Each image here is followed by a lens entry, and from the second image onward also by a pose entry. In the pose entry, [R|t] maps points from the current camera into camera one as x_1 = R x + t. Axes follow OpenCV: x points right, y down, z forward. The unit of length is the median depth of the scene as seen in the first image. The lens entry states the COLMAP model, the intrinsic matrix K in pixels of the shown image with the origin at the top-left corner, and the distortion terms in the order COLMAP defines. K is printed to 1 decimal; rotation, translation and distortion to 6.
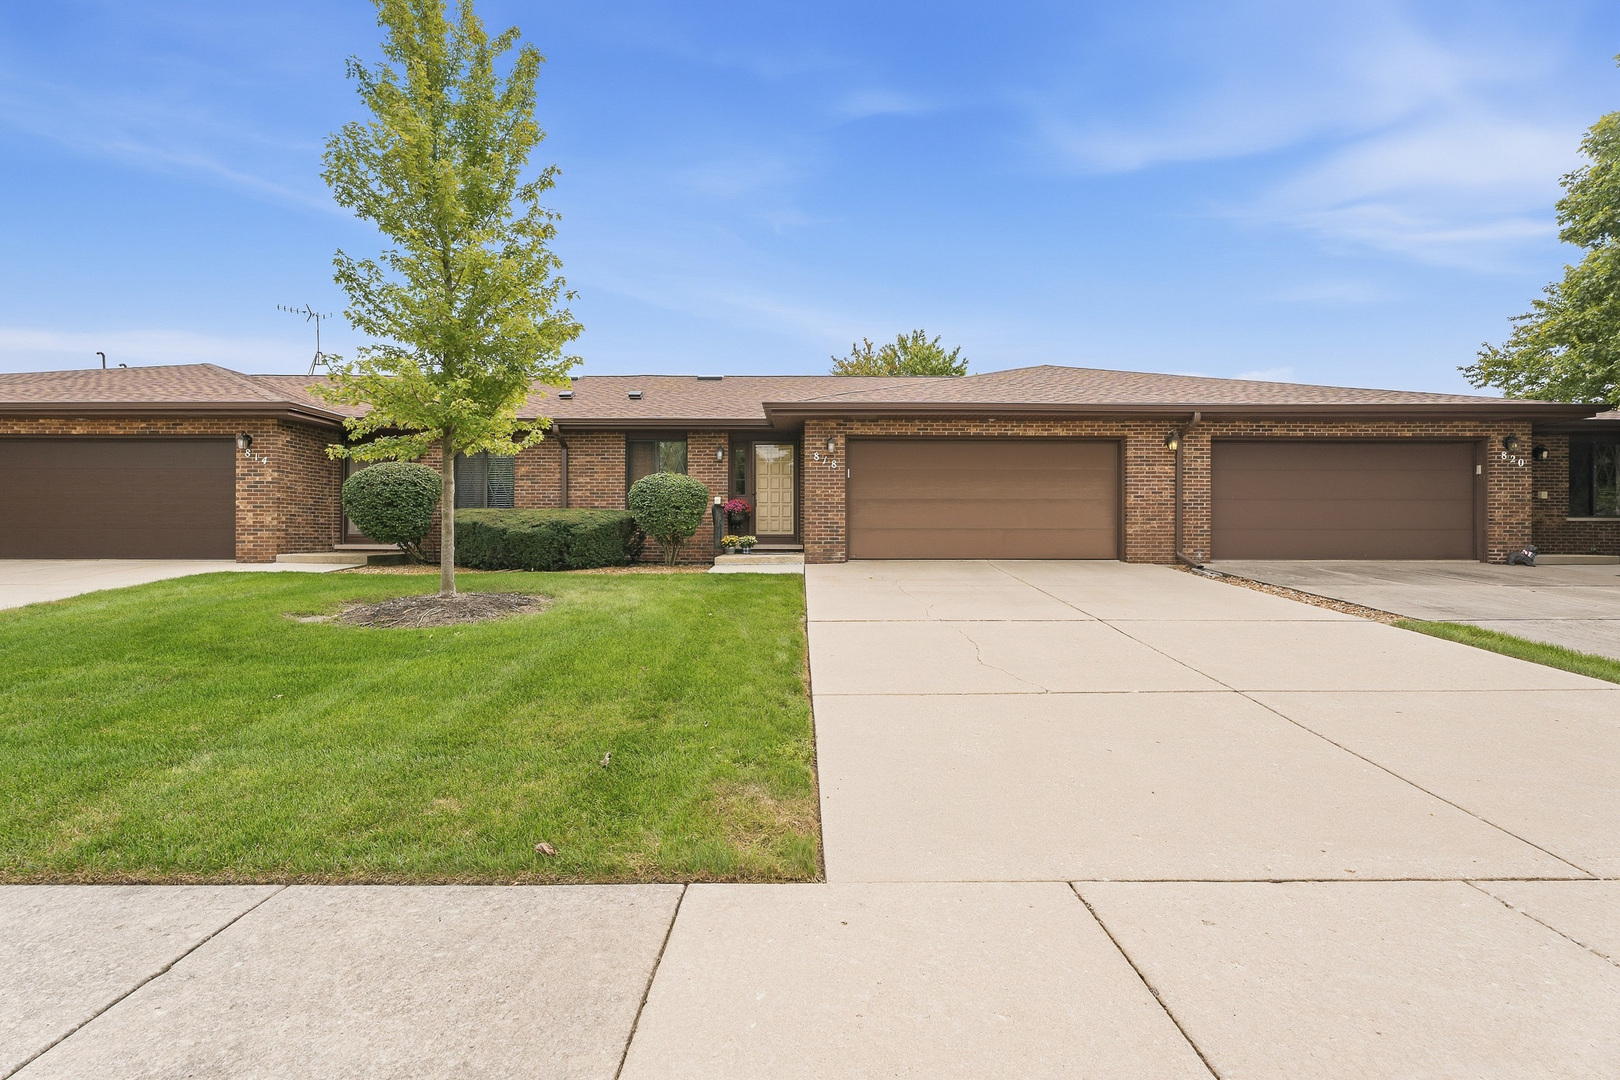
lens RADIAL K [[719.9, 0, 810.0], [0, 719.9, 540.0], [0, 0, 1]] dist [-0.000816, 0.000093]
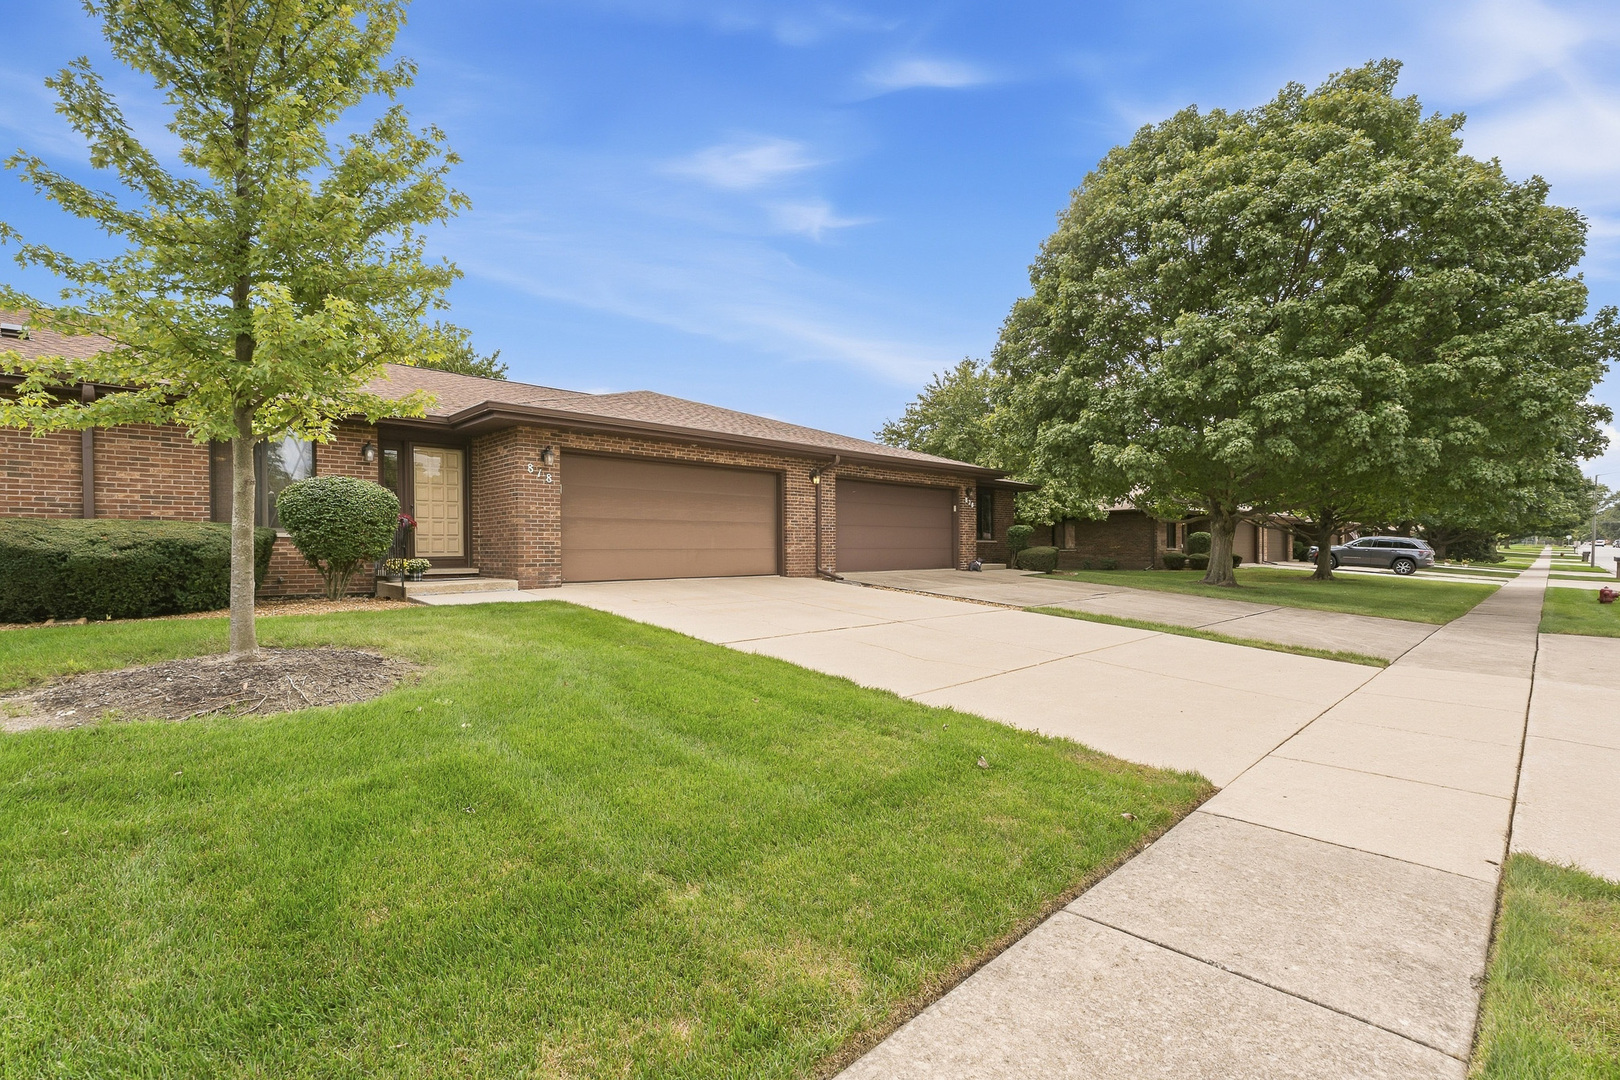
lens RADIAL K [[739.3, 0, 808.1], [0, 739.3, 551.7], [0, 0, 1]] dist [0.000811, 0.000906]
pose [[0.714946, -0.006356, 0.699151, -0.379654], [0.012127, 0.999921, -0.003310, -0.005919], [-0.699074, 0.010845, 0.714967, 0.110818]]
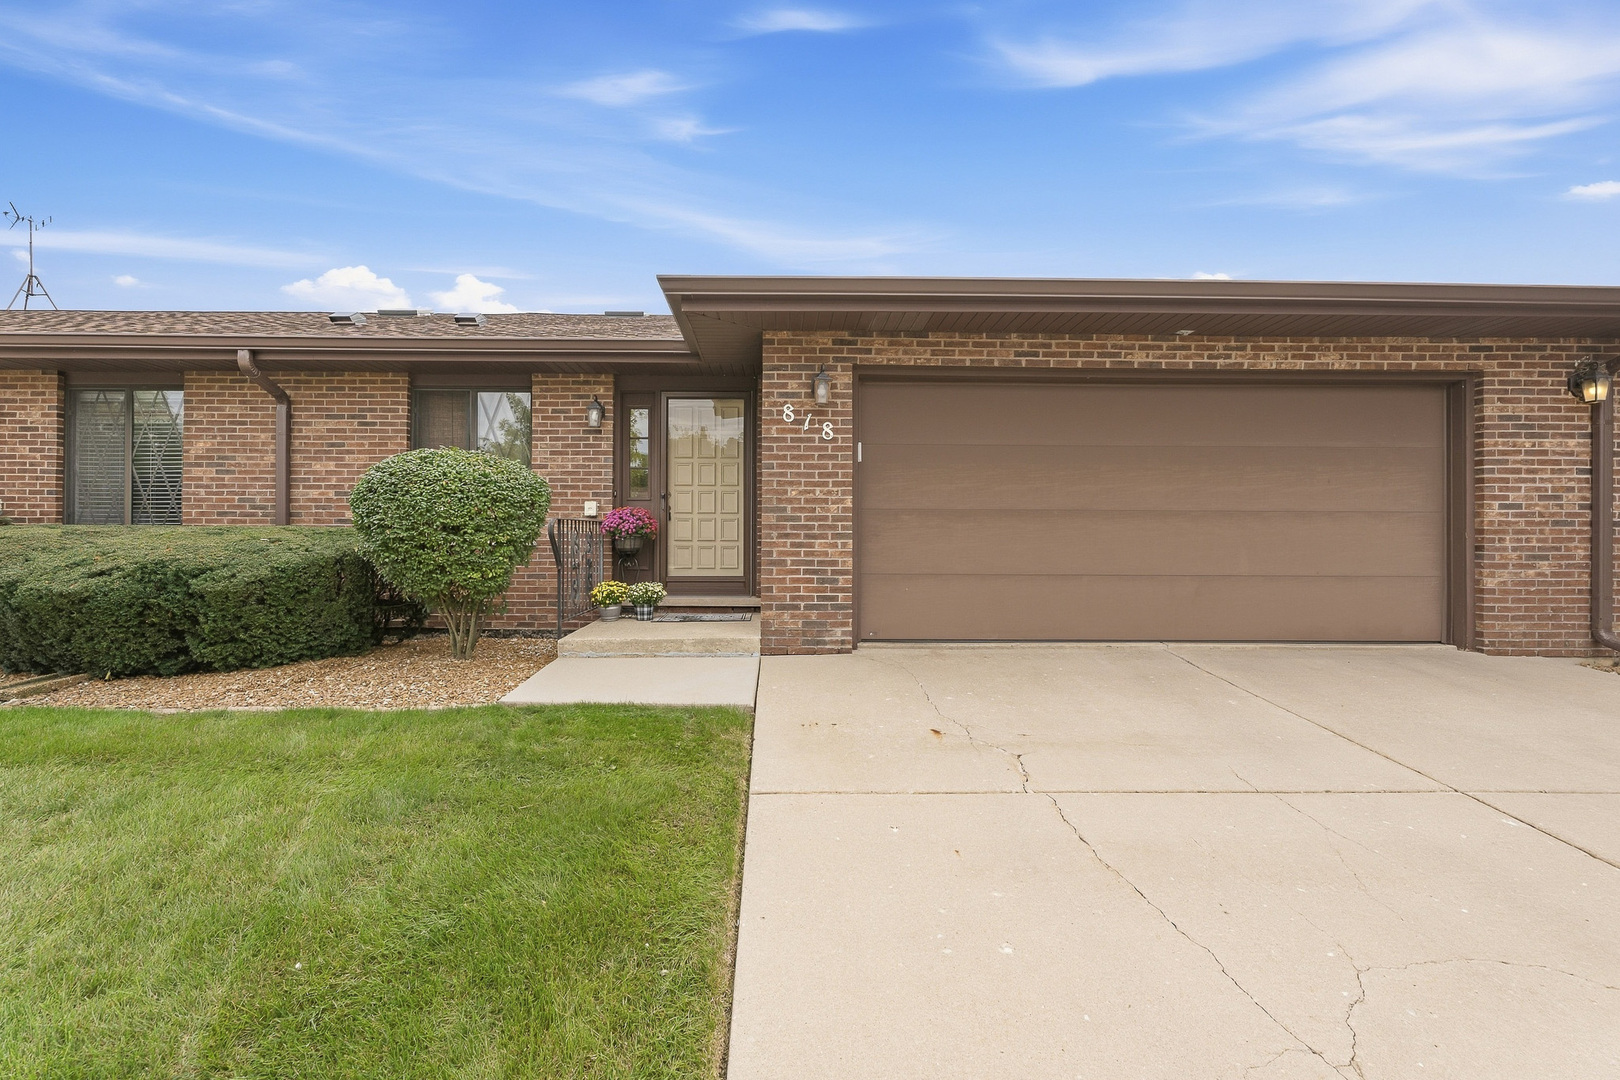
lens RADIAL K [[737.2, 0, 784.9], [0, 737.2, 531.2], [0, 0, 1]] dist [0.000486, 0.000086]
pose [[0.999991, 0.004211, 0.000603, 0.006770], [-0.004204, 0.999920, -0.011896, -0.037442], [-0.000653, 0.011893, 0.999929, 0.540981]]
